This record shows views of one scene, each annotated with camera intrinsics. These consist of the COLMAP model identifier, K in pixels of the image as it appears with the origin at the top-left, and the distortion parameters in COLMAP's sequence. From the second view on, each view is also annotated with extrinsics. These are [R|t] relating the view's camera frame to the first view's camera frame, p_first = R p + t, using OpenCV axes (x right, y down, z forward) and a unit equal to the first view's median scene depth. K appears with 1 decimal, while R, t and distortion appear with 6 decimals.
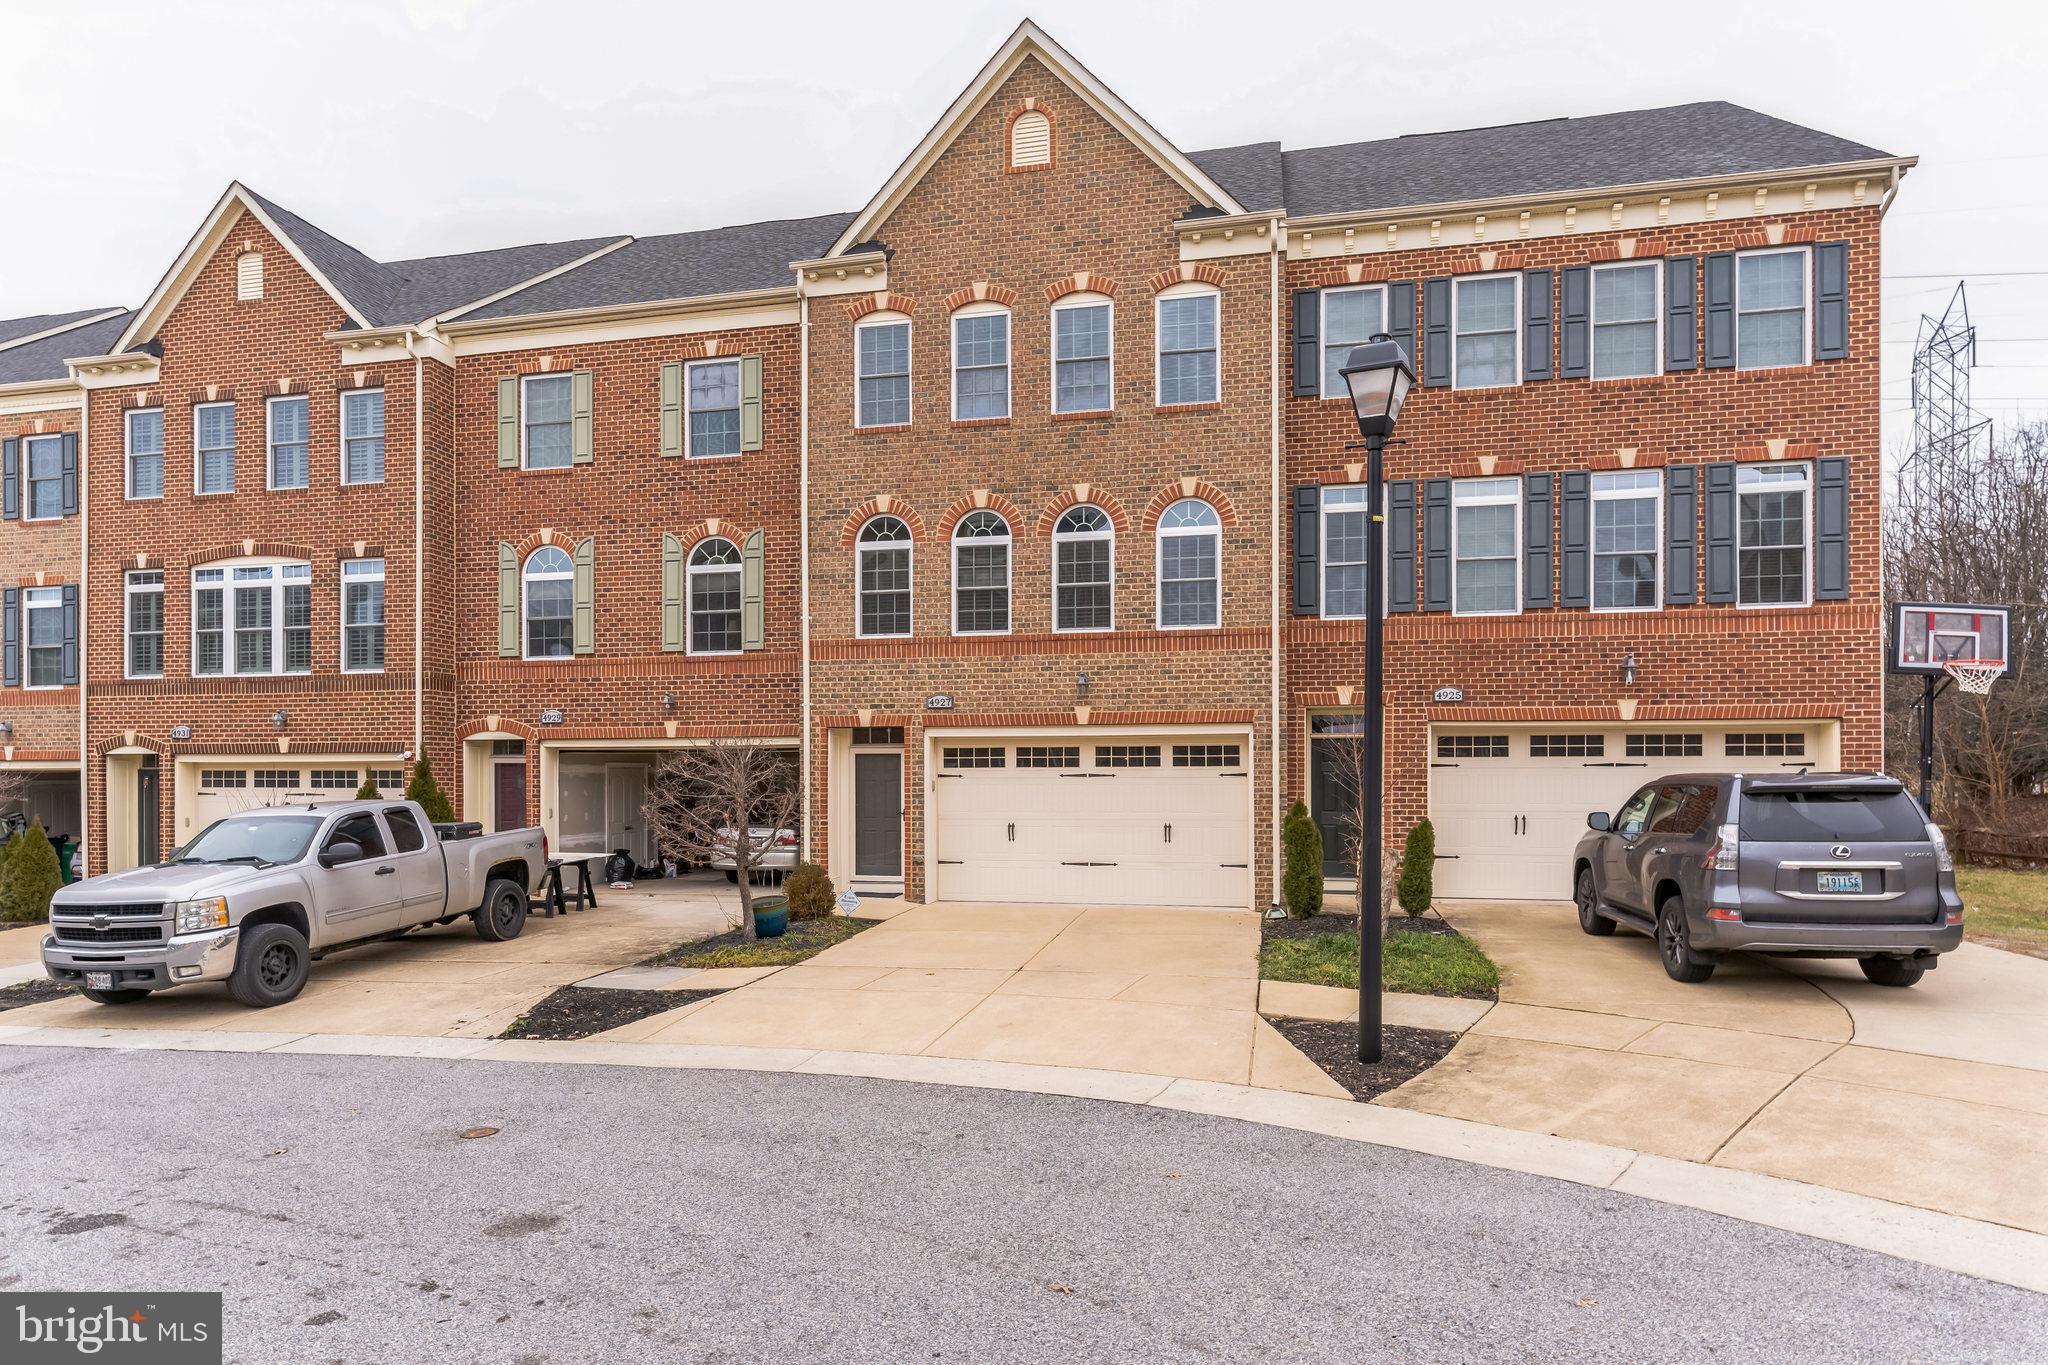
lens RADIAL K [[1192.3, 0, 1024.0], [0, 1192.3, 682.5], [0, 0, 1]] dist [0.001007, -0.000044]
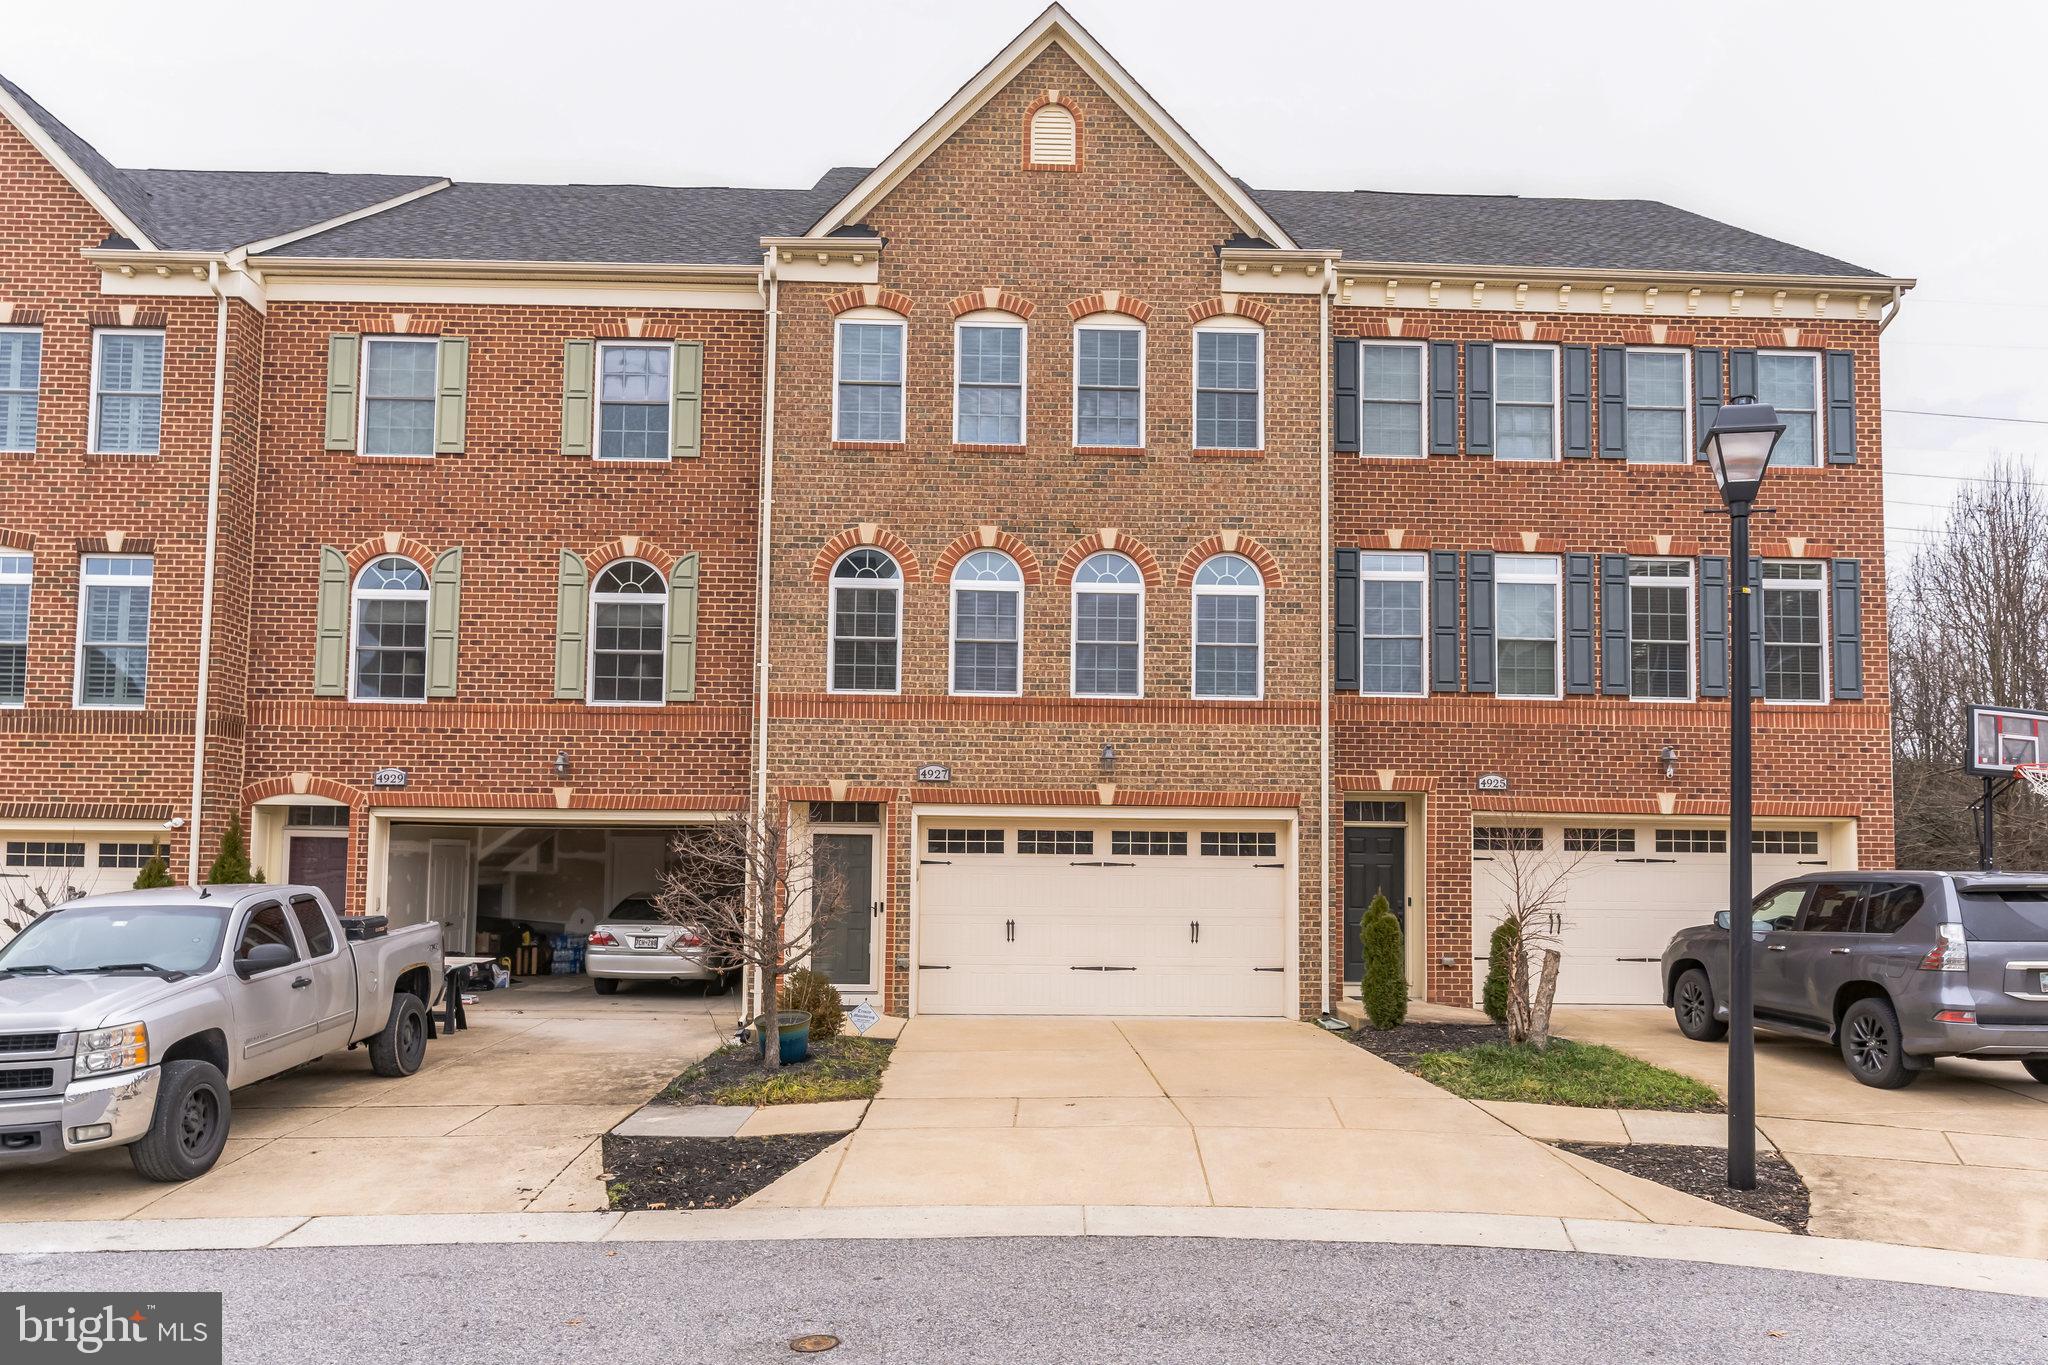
lens RADIAL K [[1351.6, 0, 1024.0], [0, 1351.6, 682.5], [0, 0, 1]] dist [-0.005308, 0.004231]
pose [[0.966857, 0.047692, 0.250824, -0.255890], [-0.033448, 0.997592, -0.060751, 0.008266], [-0.253118, 0.050348, 0.966125, 0.066211]]
